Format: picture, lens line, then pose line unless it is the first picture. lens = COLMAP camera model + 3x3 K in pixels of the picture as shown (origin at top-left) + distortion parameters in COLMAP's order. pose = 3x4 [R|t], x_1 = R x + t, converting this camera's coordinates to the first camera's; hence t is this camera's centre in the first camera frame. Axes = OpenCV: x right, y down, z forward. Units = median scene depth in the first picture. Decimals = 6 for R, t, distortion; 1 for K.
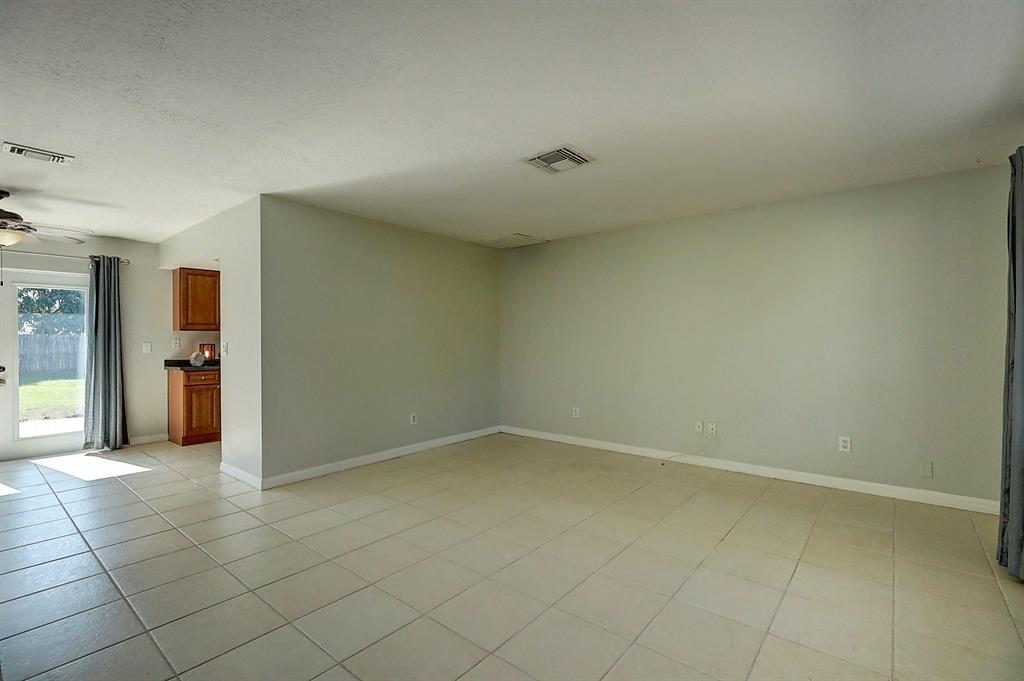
lens RADIAL K [[457.6, 0, 516.0], [0, 457.6, 339.0], [0, 0, 1]] dist [-0.000597, -0.000353]
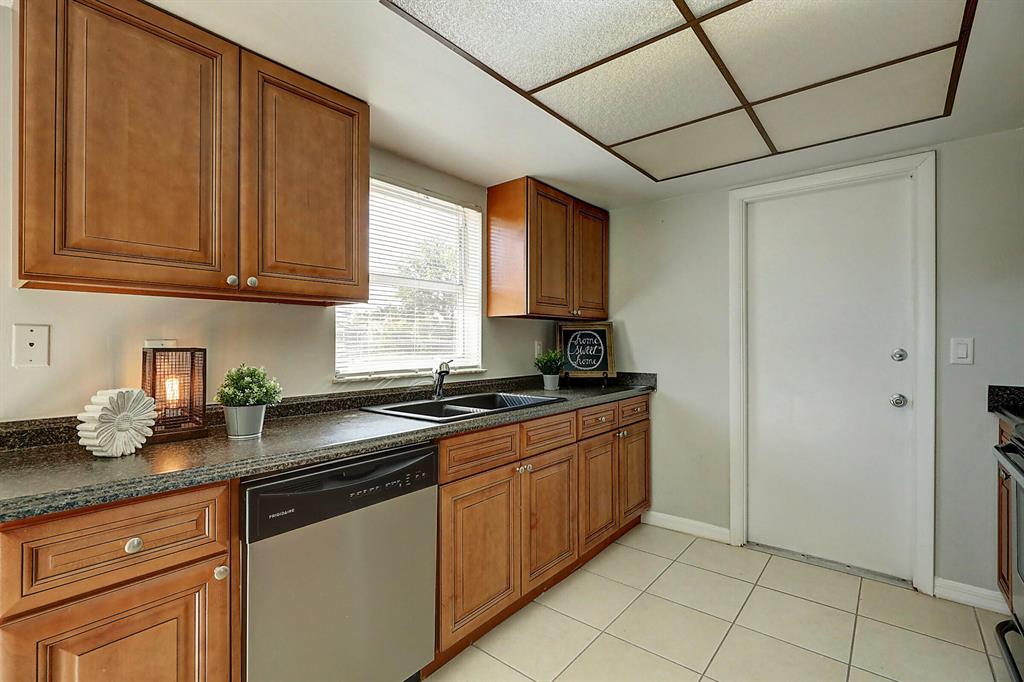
lens RADIAL K [[457.6, 0, 516.0], [0, 457.6, 339.5], [0, 0, 1]] dist [-0.000597, -0.000353]
pose [[0.999997, 0.002375, -0.000062, -0.523234], [-0.002375, 0.999988, -0.004338, 0.007401], [0.000052, 0.004338, 0.999991, 0.803328]]
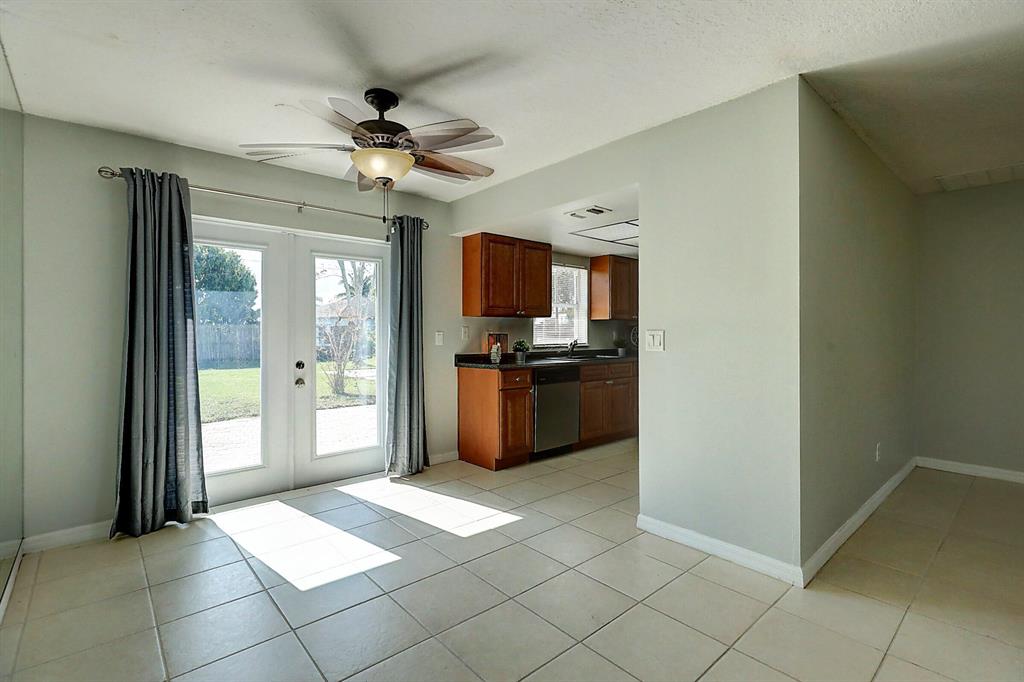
lens RADIAL K [[471.1, 0, 514.1], [0, 471.1, 329.6], [0, 0, 1]] dist [-0.001269, -0.000340]
pose [[0.987347, 0.002379, -0.158560, -0.554071], [-0.003103, 0.999986, -0.004322, 0.007614], [0.158547, 0.004760, 0.987340, 0.238798]]
